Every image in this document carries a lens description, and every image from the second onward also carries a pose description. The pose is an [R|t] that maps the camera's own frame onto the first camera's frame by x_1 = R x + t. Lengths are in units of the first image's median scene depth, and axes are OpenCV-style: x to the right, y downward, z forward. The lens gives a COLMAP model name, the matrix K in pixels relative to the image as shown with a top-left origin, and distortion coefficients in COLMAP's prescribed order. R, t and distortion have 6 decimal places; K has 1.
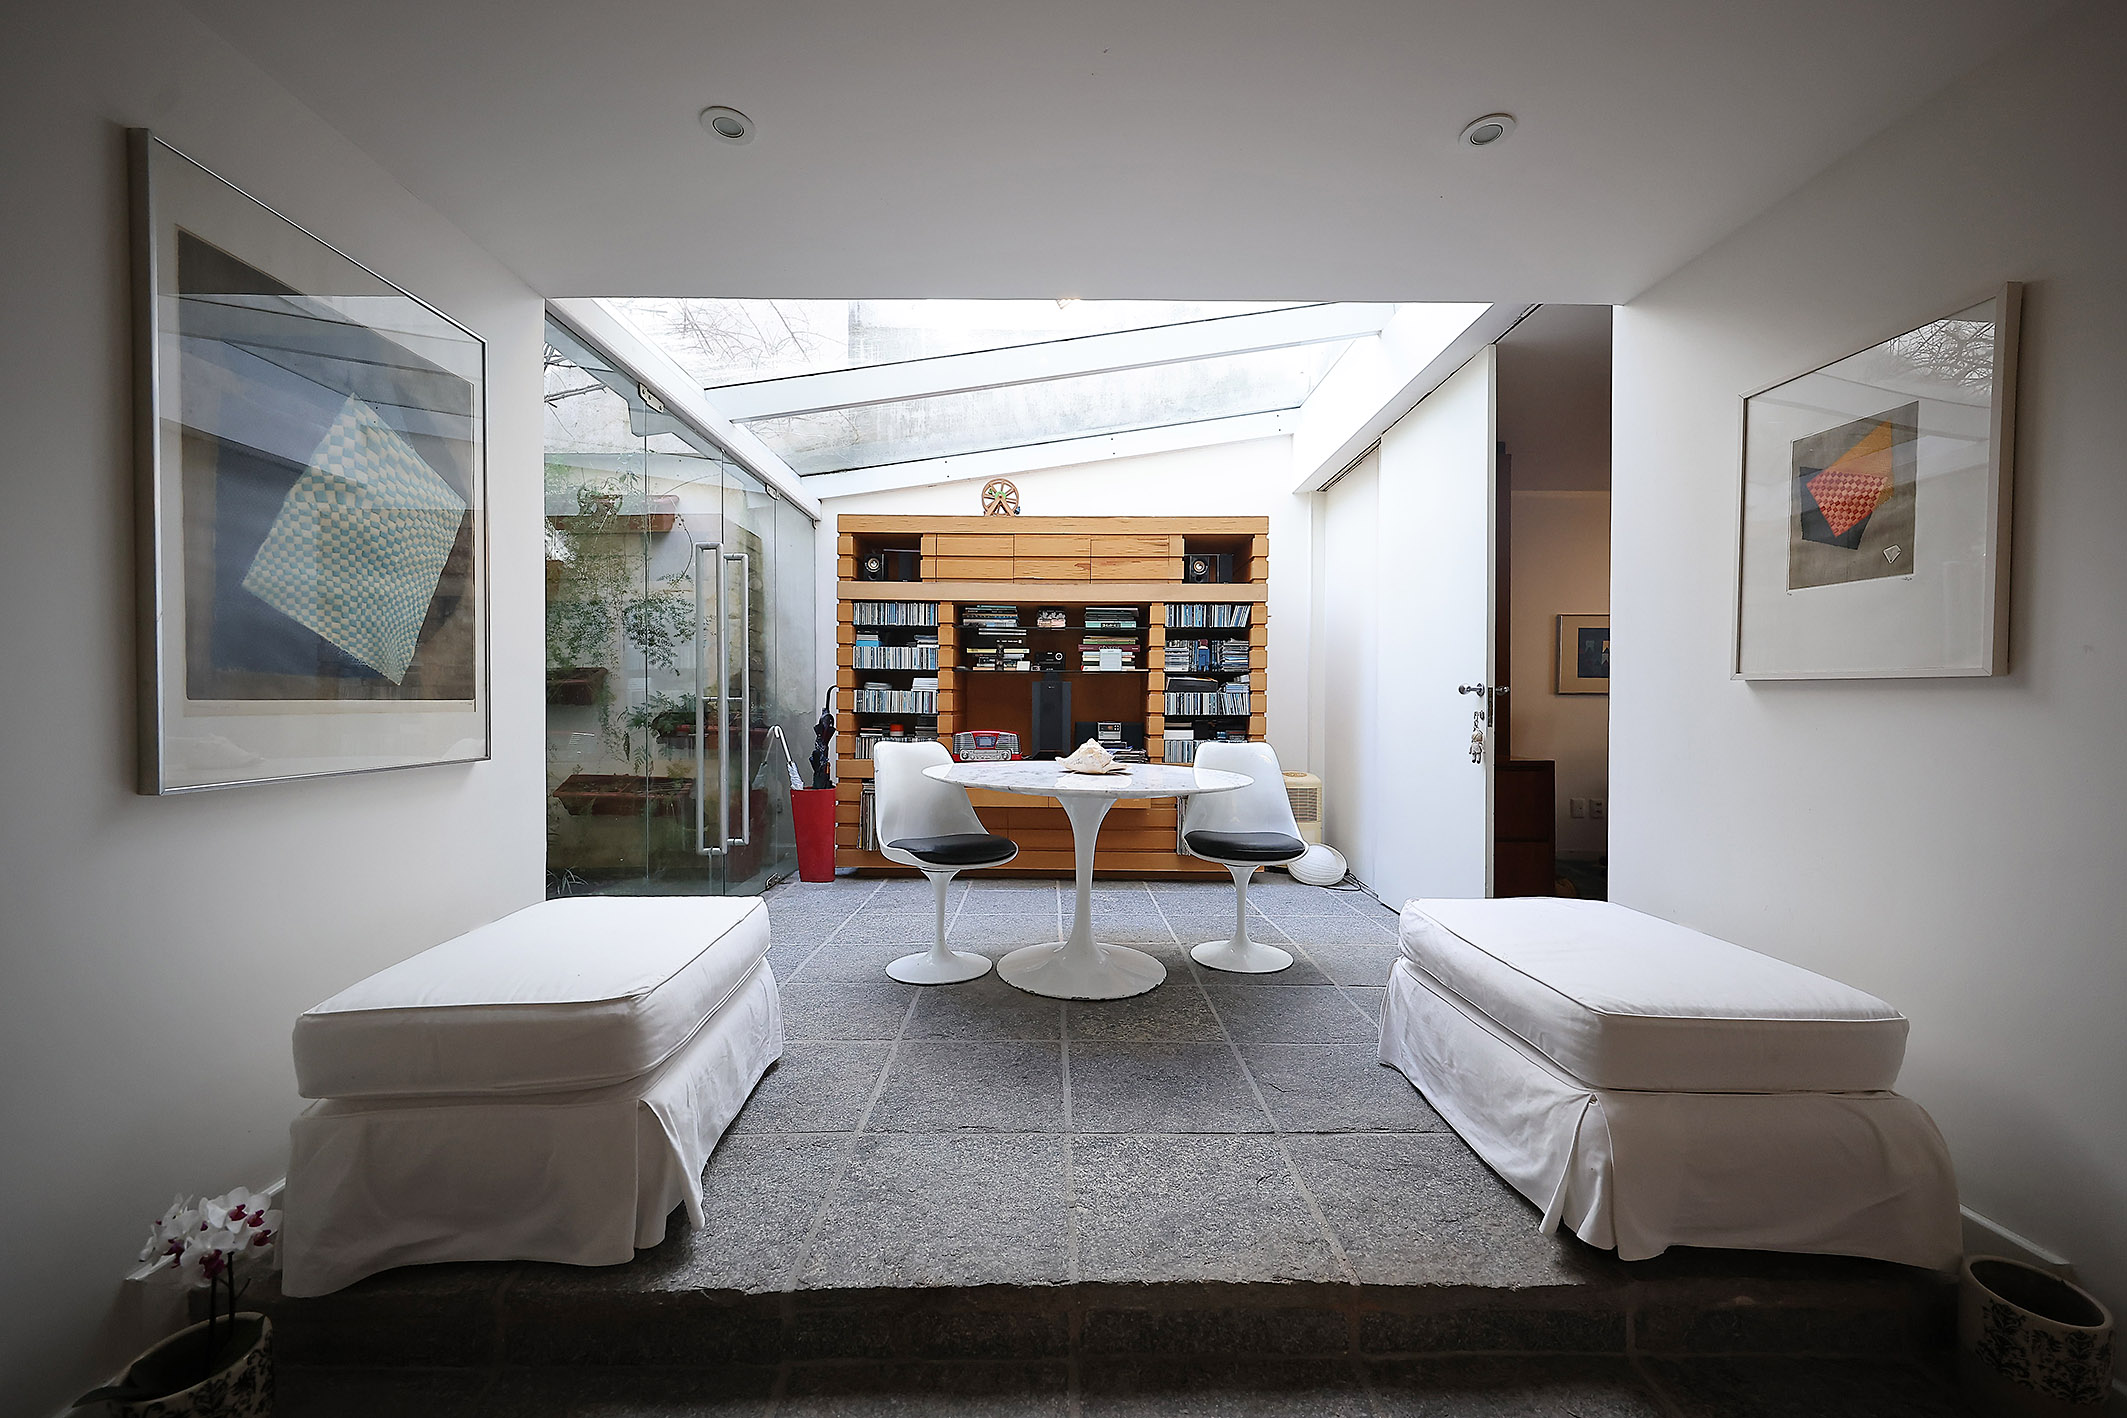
lens RADIAL K [[815.9, 0, 1063.5], [0, 815.9, 709.0], [0, 0, 1]] dist [0.000239, -0.000056]
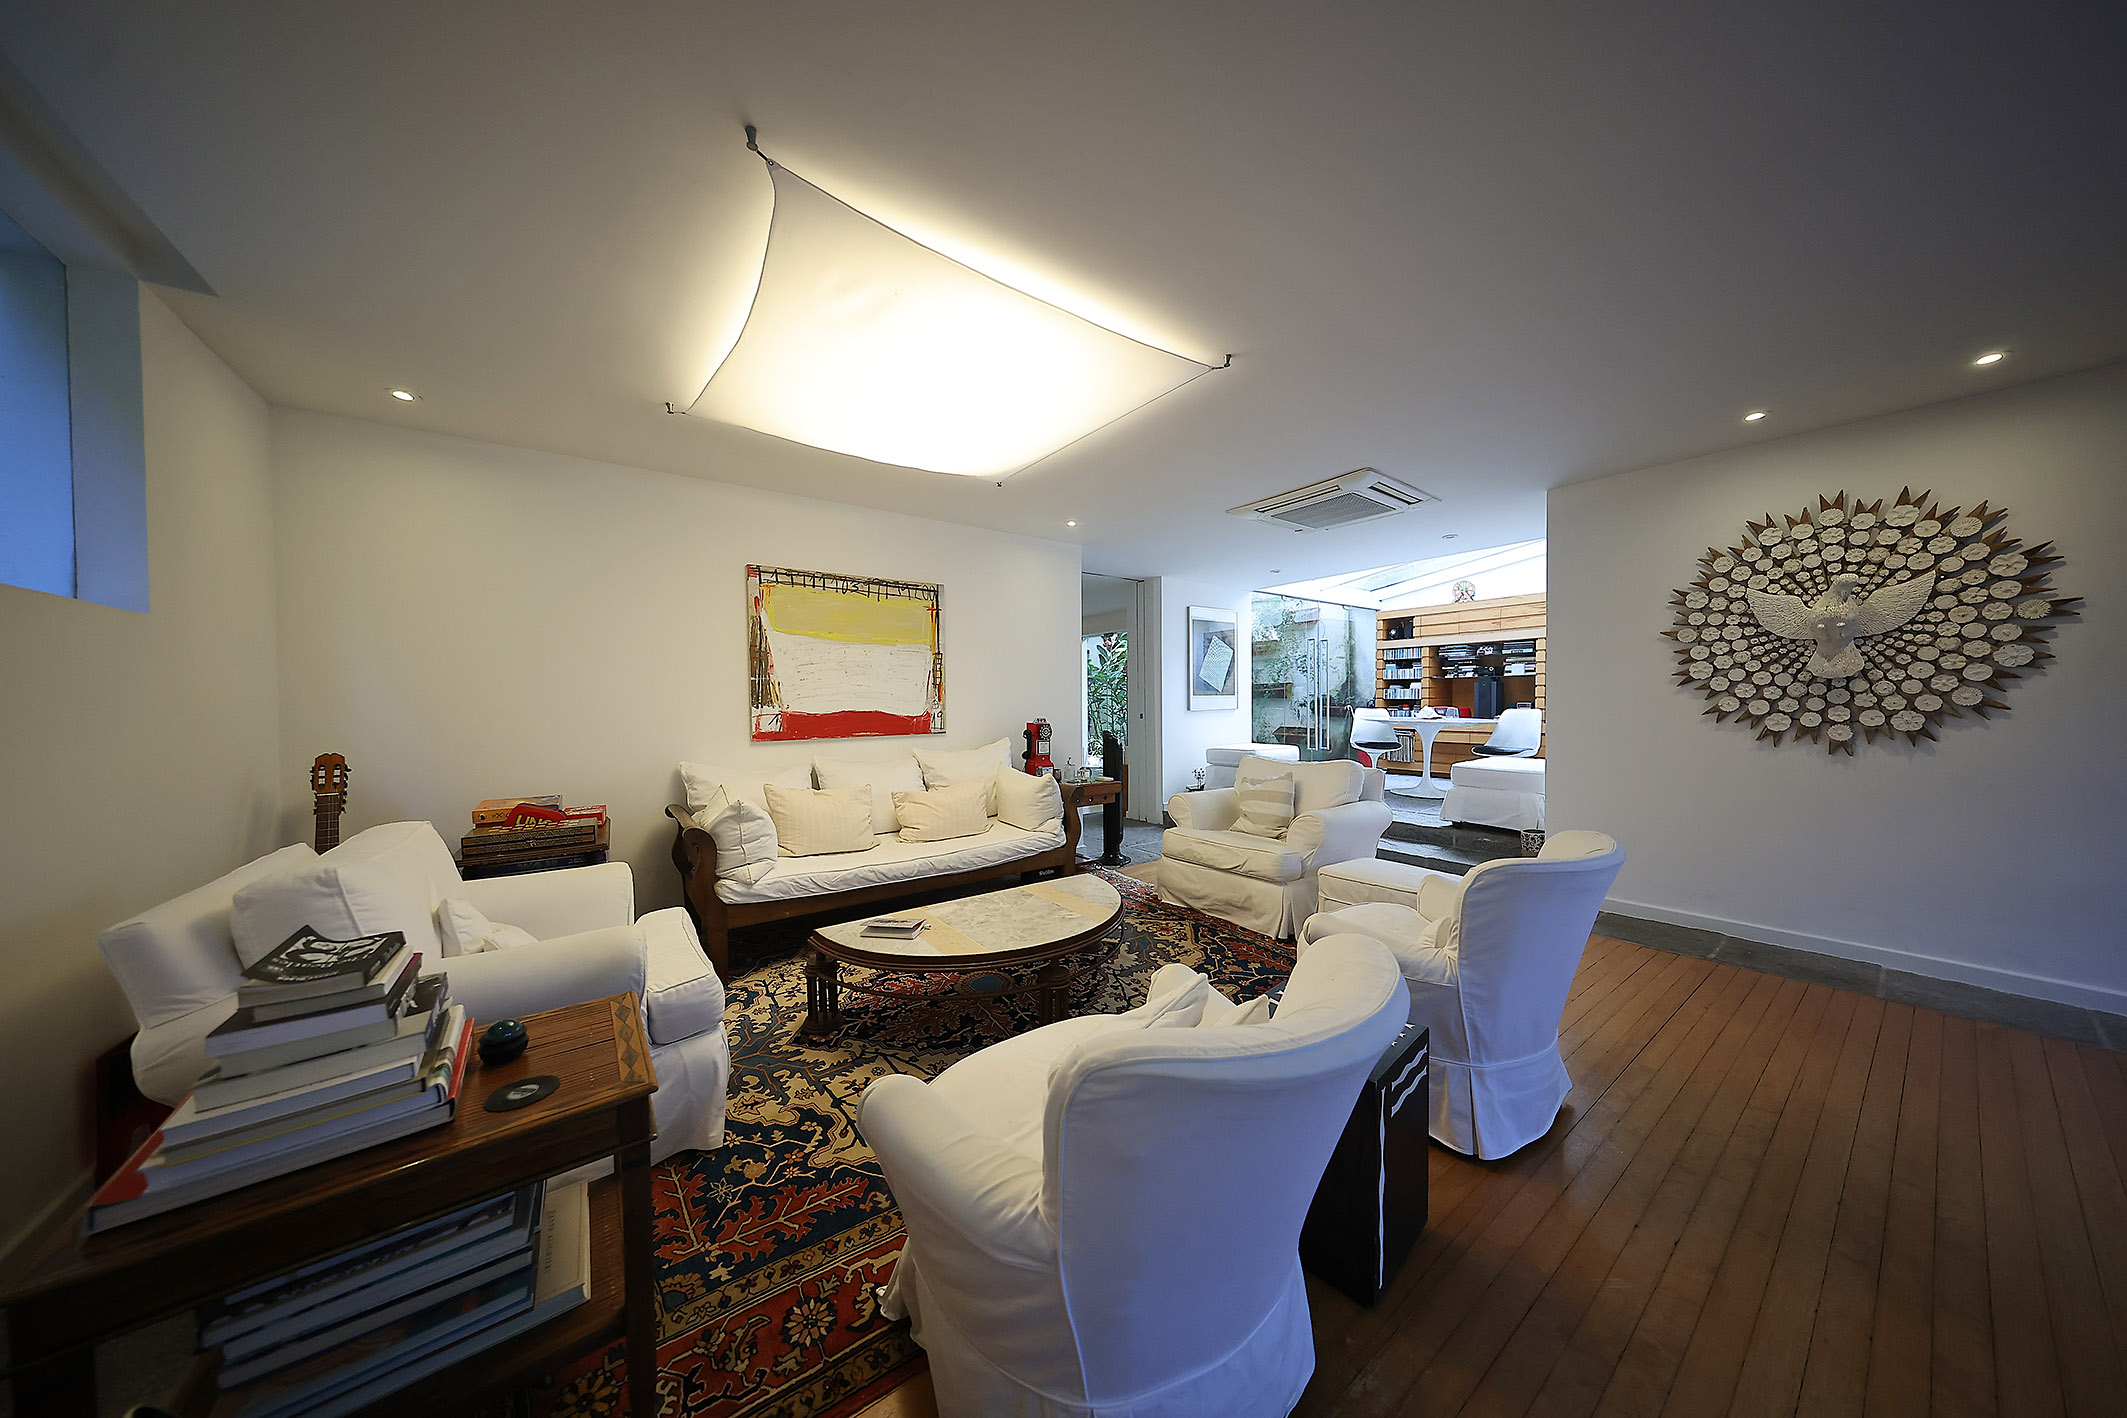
lens RADIAL K [[647.6, 0, 1063.5], [0, 647.6, 709.0], [0, 0, 1]] dist [-0.000174, 0.000003]
pose [[0.591658, -0.003854, -0.806180, 0.662126], [0.005316, 0.999985, -0.000879, 0.028817], [0.806171, -0.003766, 0.591670, -0.773172]]
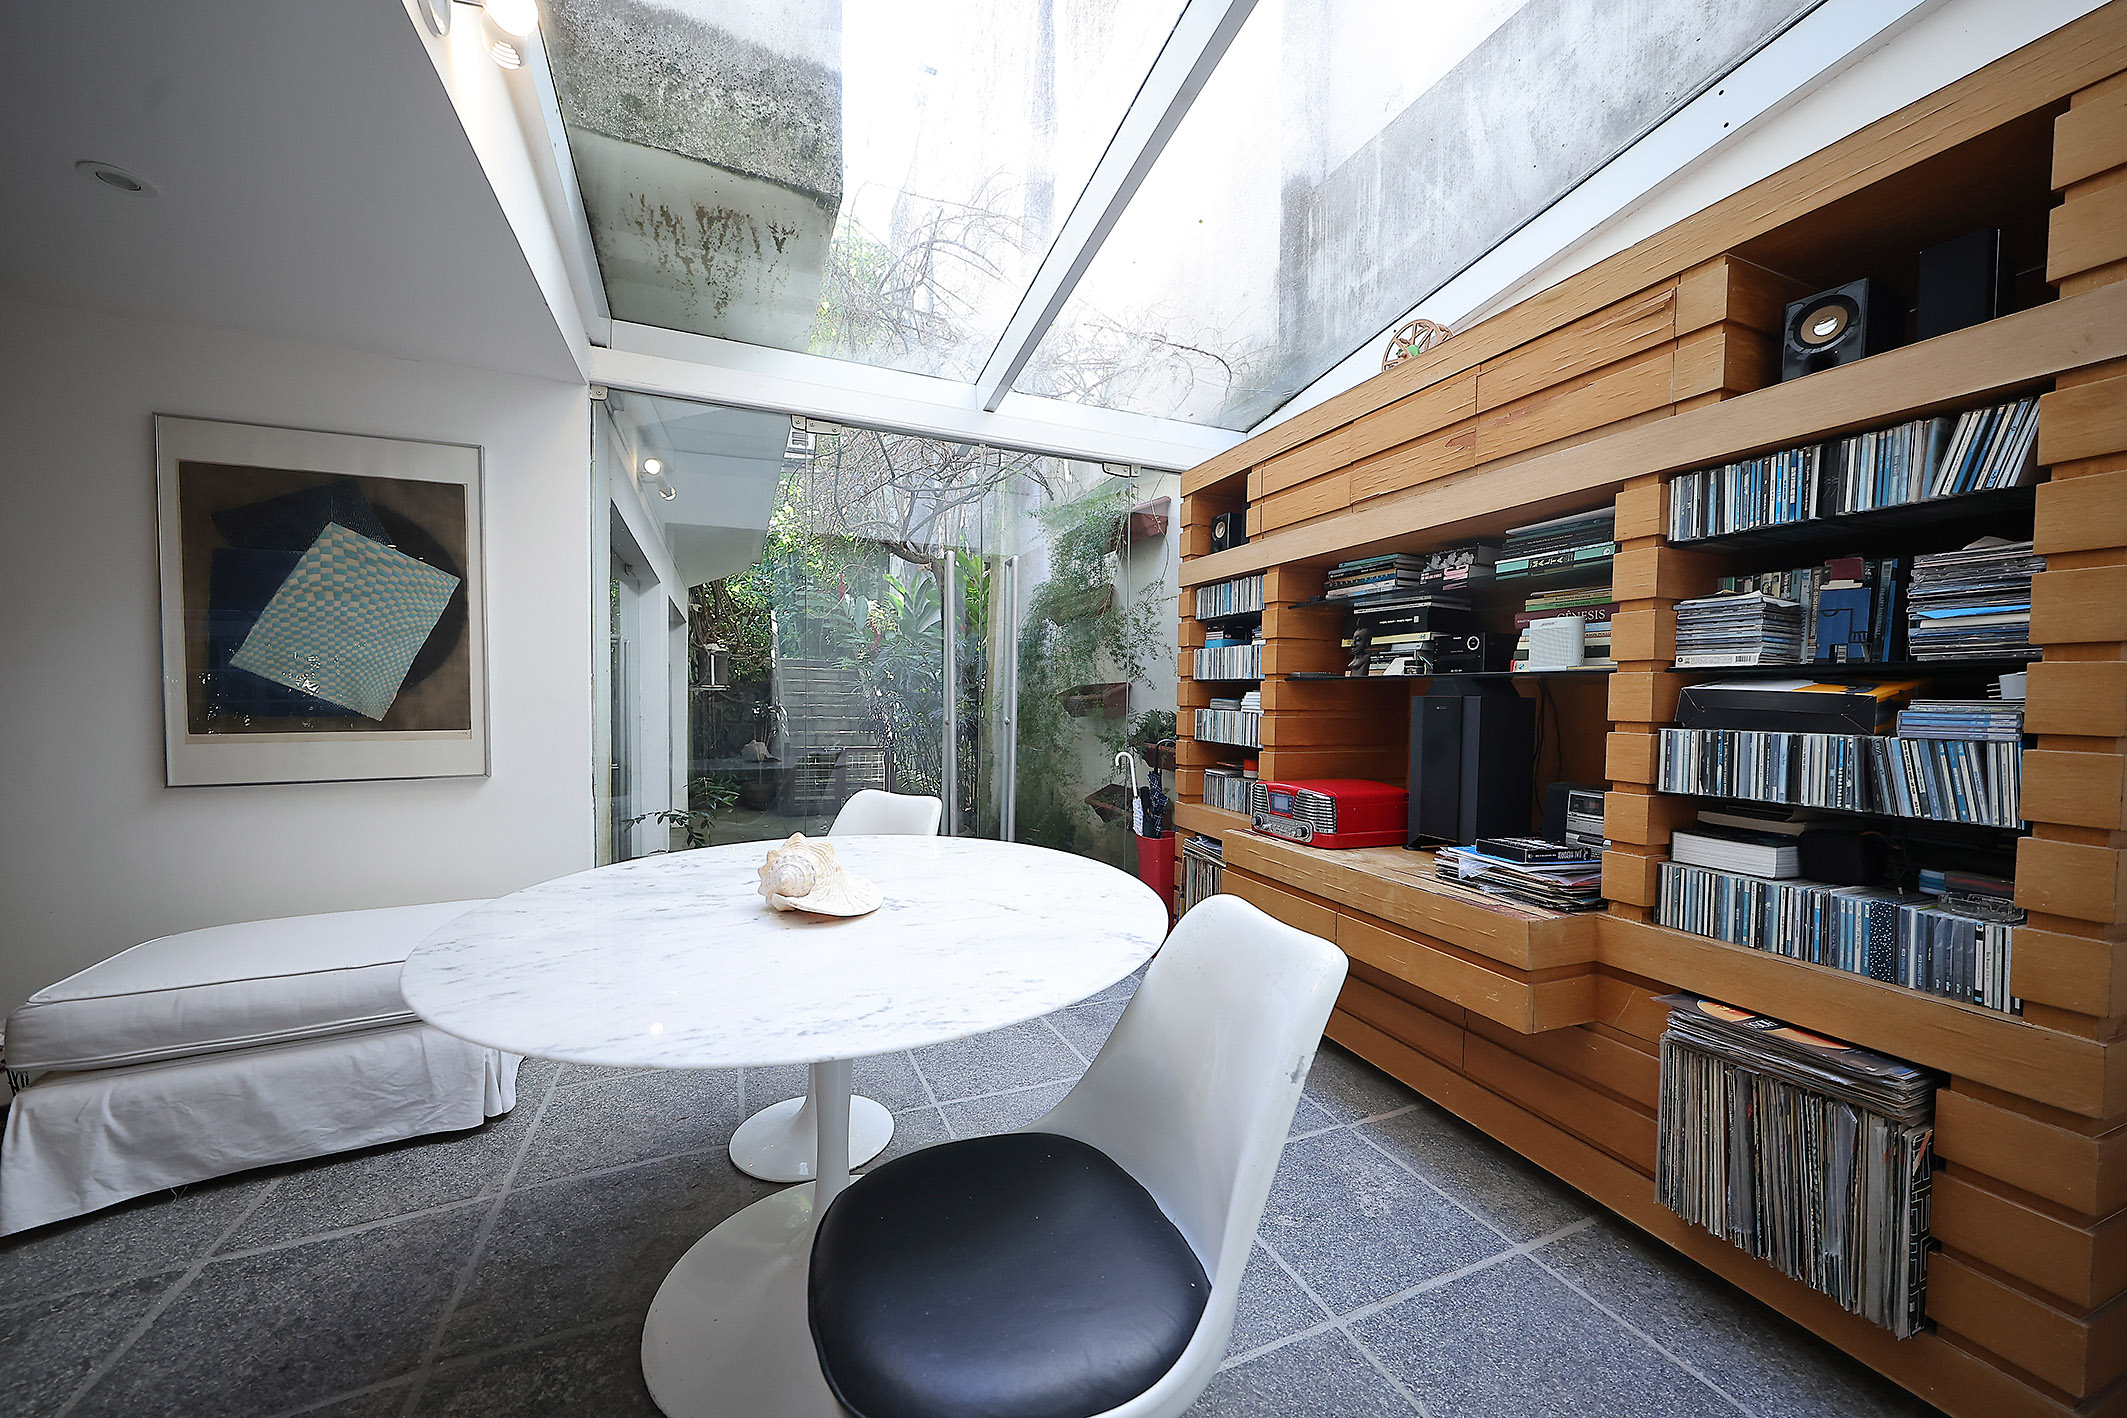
lens RADIAL K [[766.0, 0, 1054.8], [0, 766.0, 715.4], [0, 0, 1]] dist [-0.000154, -0.000113]
pose [[0.374143, 0.022420, -0.927100, 0.332654], [-0.009385, 0.999748, 0.020389, -0.030055], [0.927324, 0.001072, 0.374259, 0.626938]]
